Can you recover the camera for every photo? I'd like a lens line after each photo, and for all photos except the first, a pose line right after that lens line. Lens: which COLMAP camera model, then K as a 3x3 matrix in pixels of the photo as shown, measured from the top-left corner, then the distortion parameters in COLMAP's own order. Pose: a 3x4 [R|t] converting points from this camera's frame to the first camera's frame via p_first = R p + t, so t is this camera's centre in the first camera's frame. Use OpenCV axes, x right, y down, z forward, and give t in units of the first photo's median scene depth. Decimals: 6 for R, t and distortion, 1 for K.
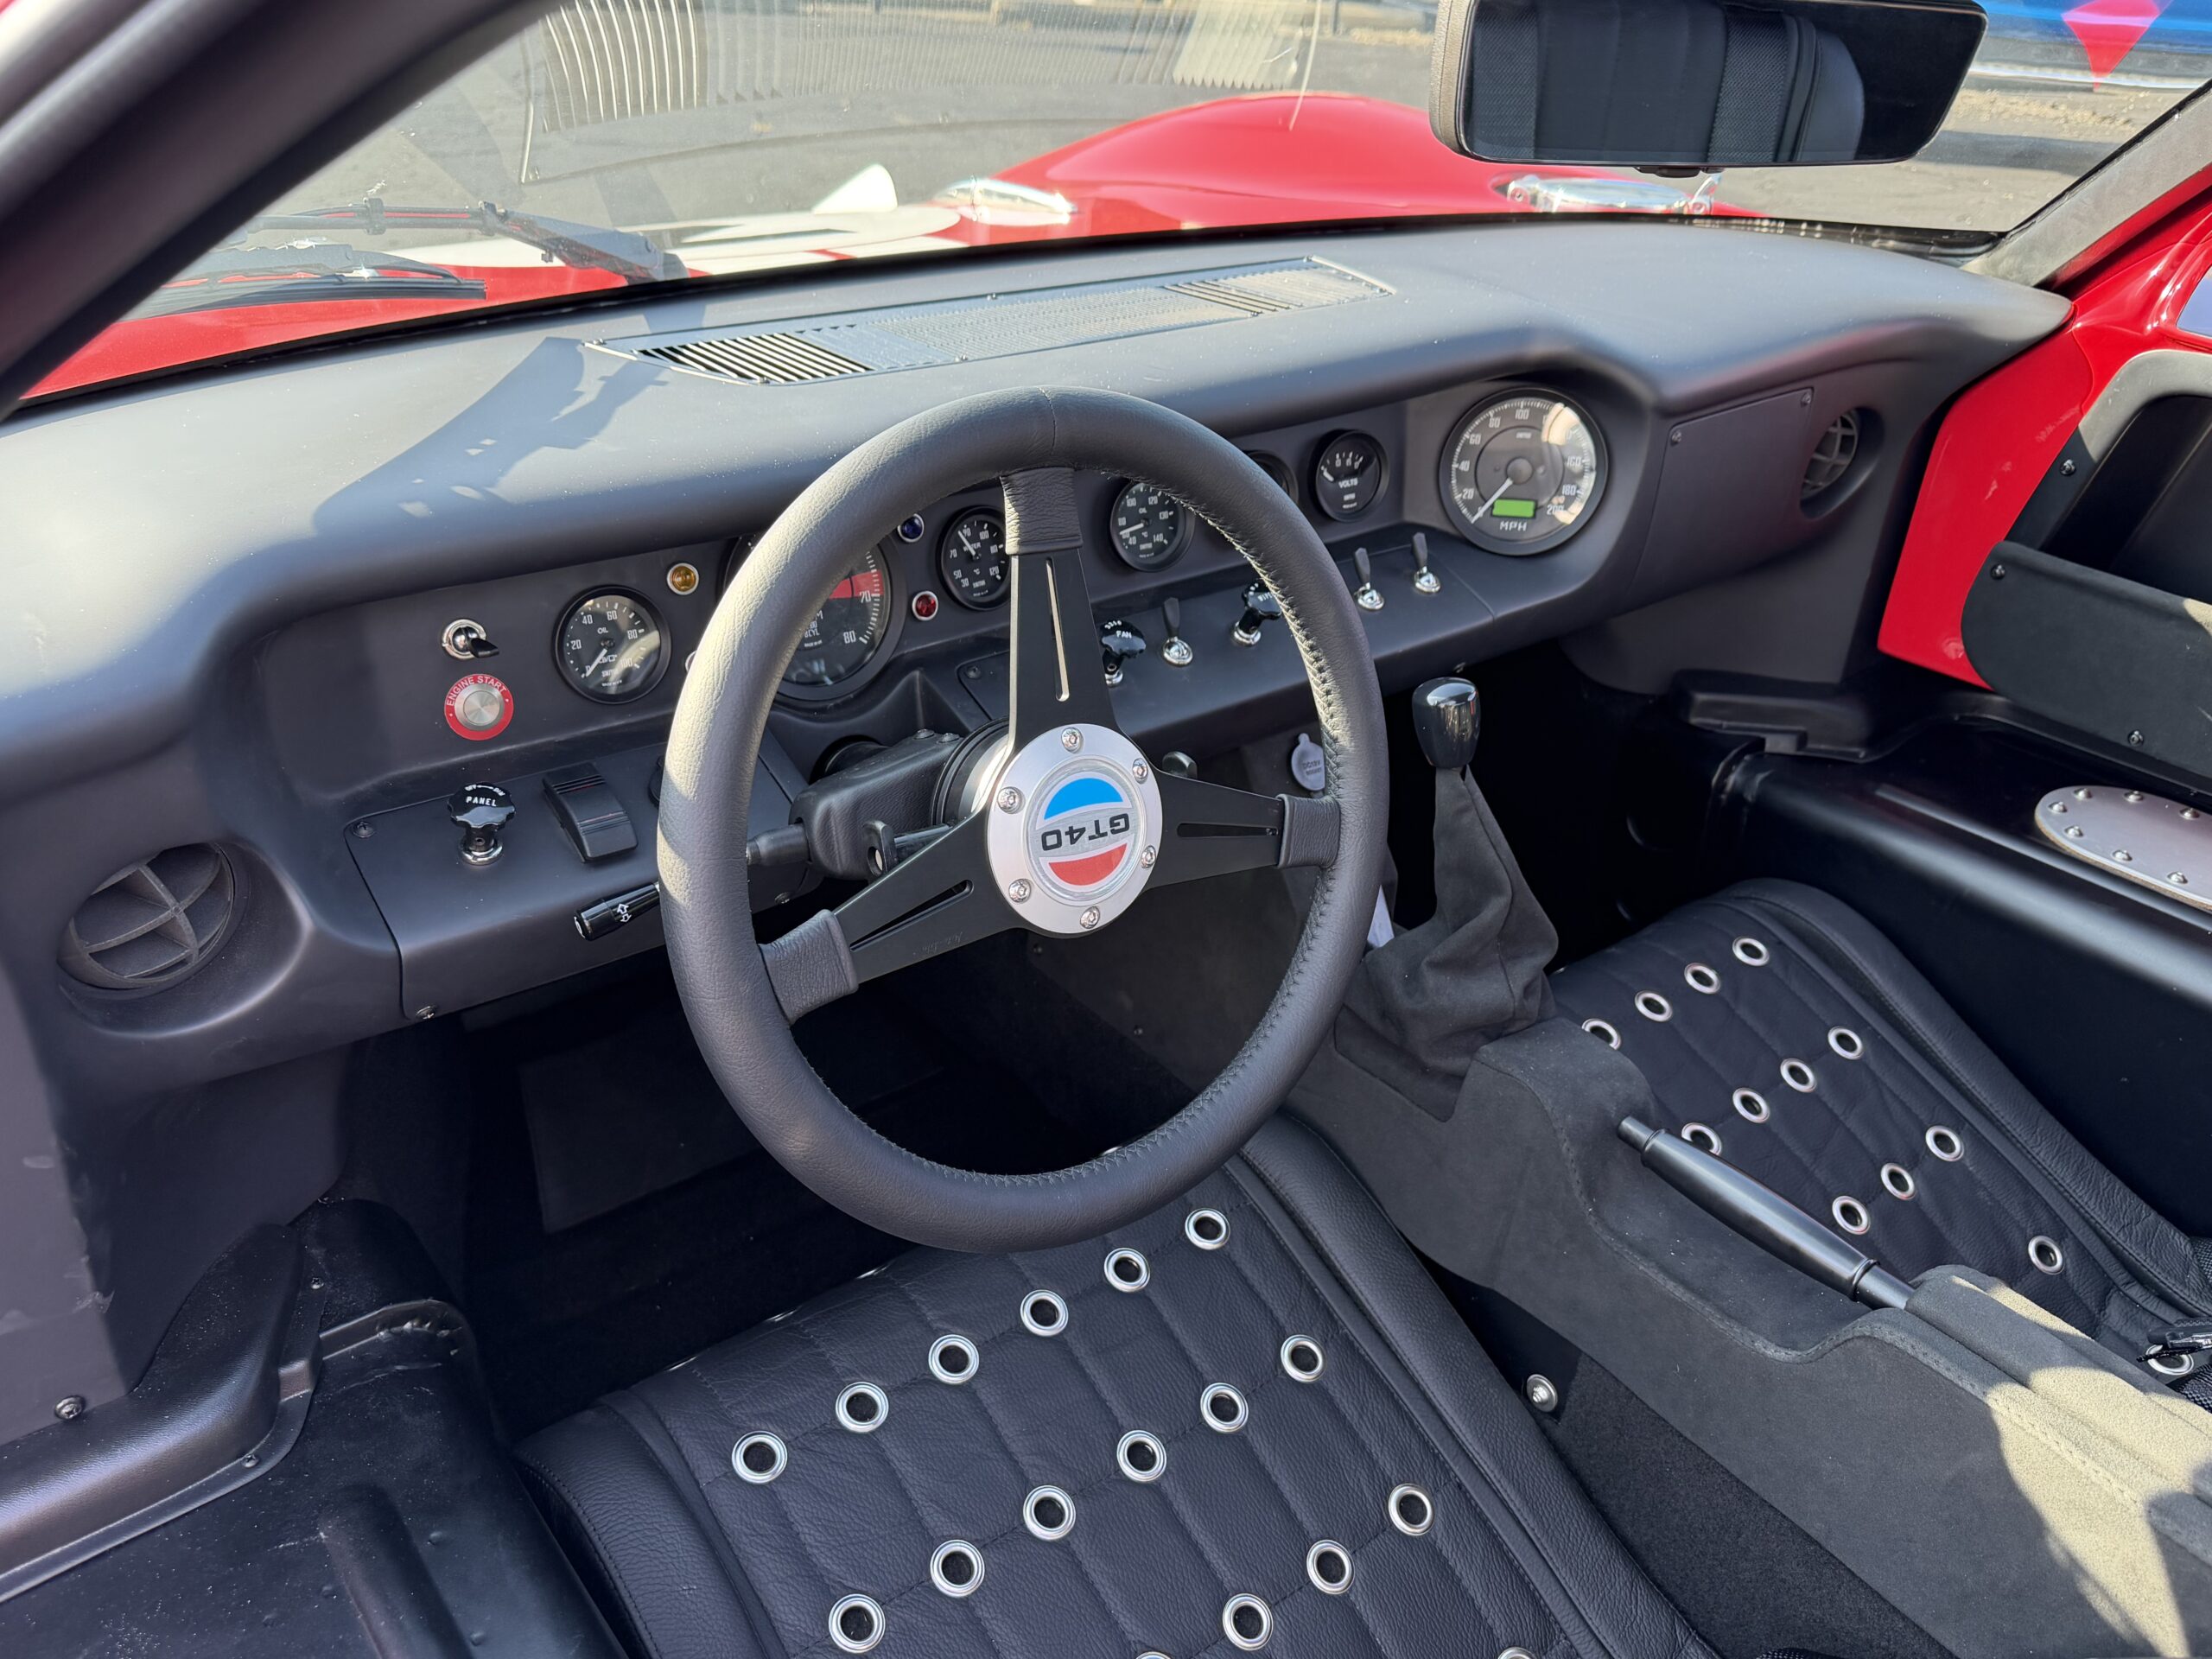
lens RADIAL K [[1768.2, 0, 1100.4], [0, 1768.2, 824.7], [0, 0, 1]] dist [0.053192, -0.069233]
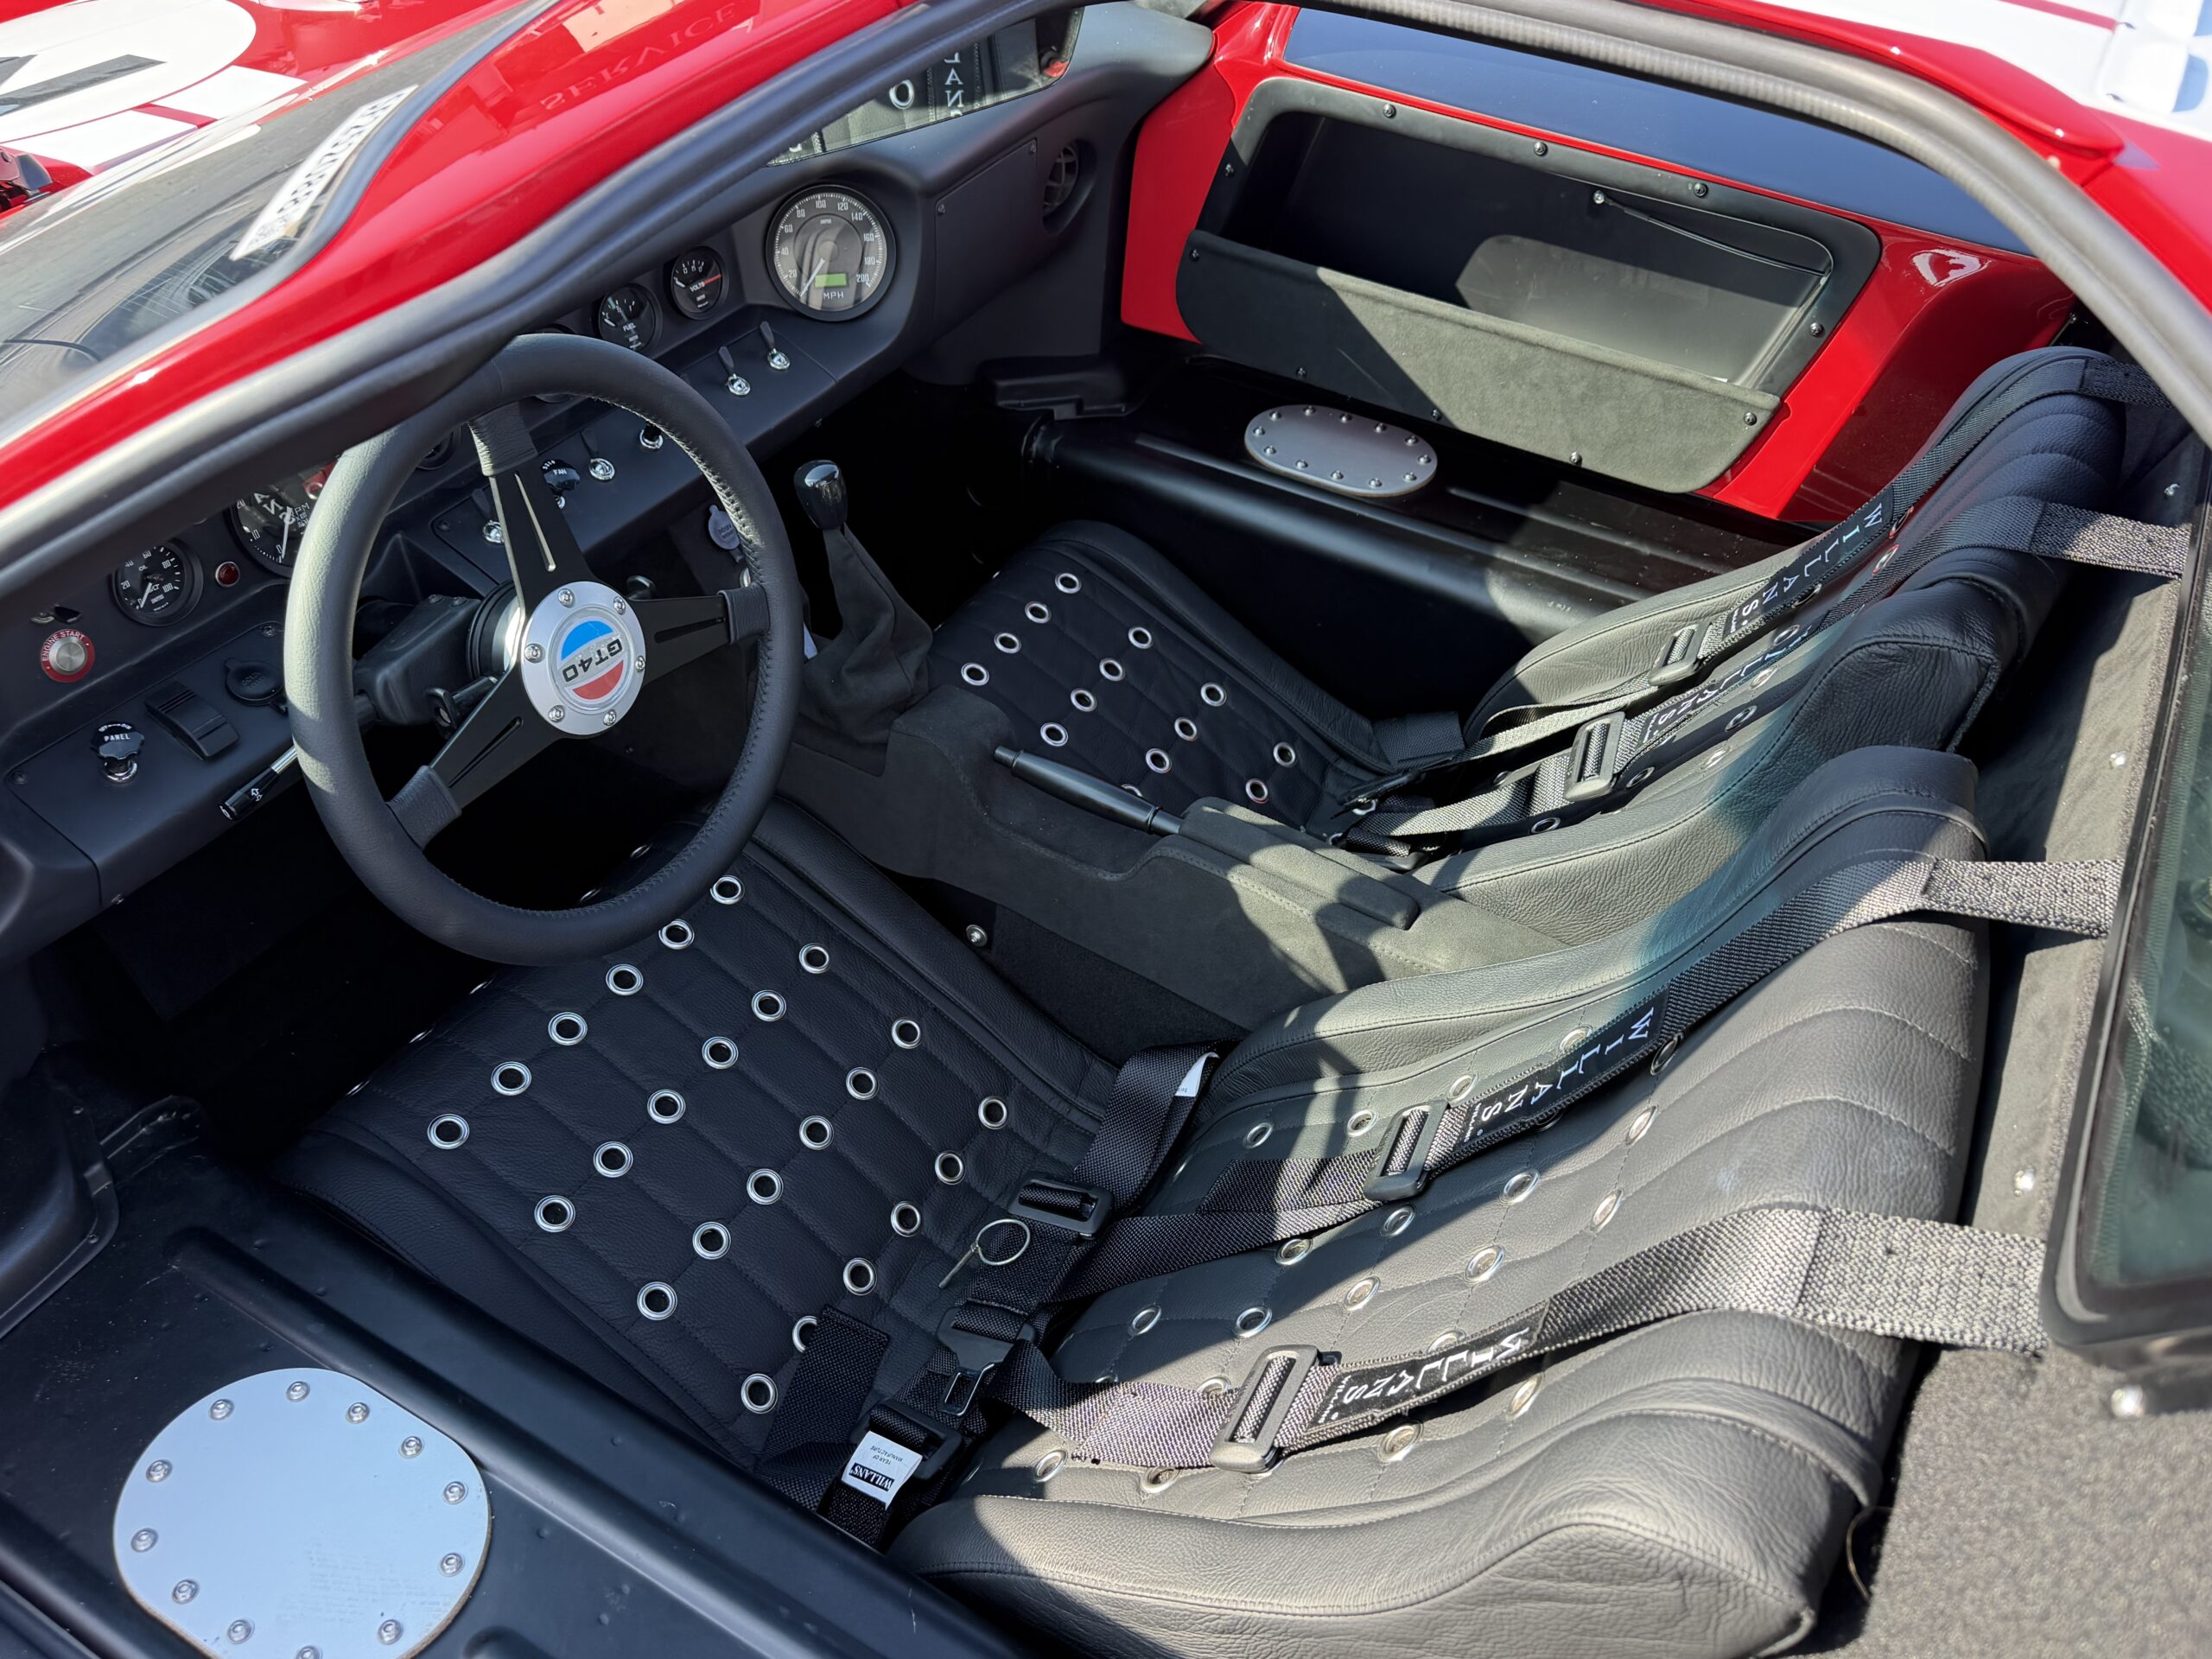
lens RADIAL K [[1768.2, 0, 1100.4], [0, 1768.2, 824.7], [0, 0, 1]] dist [0.053192, -0.069233]
pose [[0.925328, -0.241899, 0.291980, -0.064292], [0.162318, 0.948646, 0.271520, -0.155499], [-0.342666, -0.203852, 0.917074, -0.372823]]
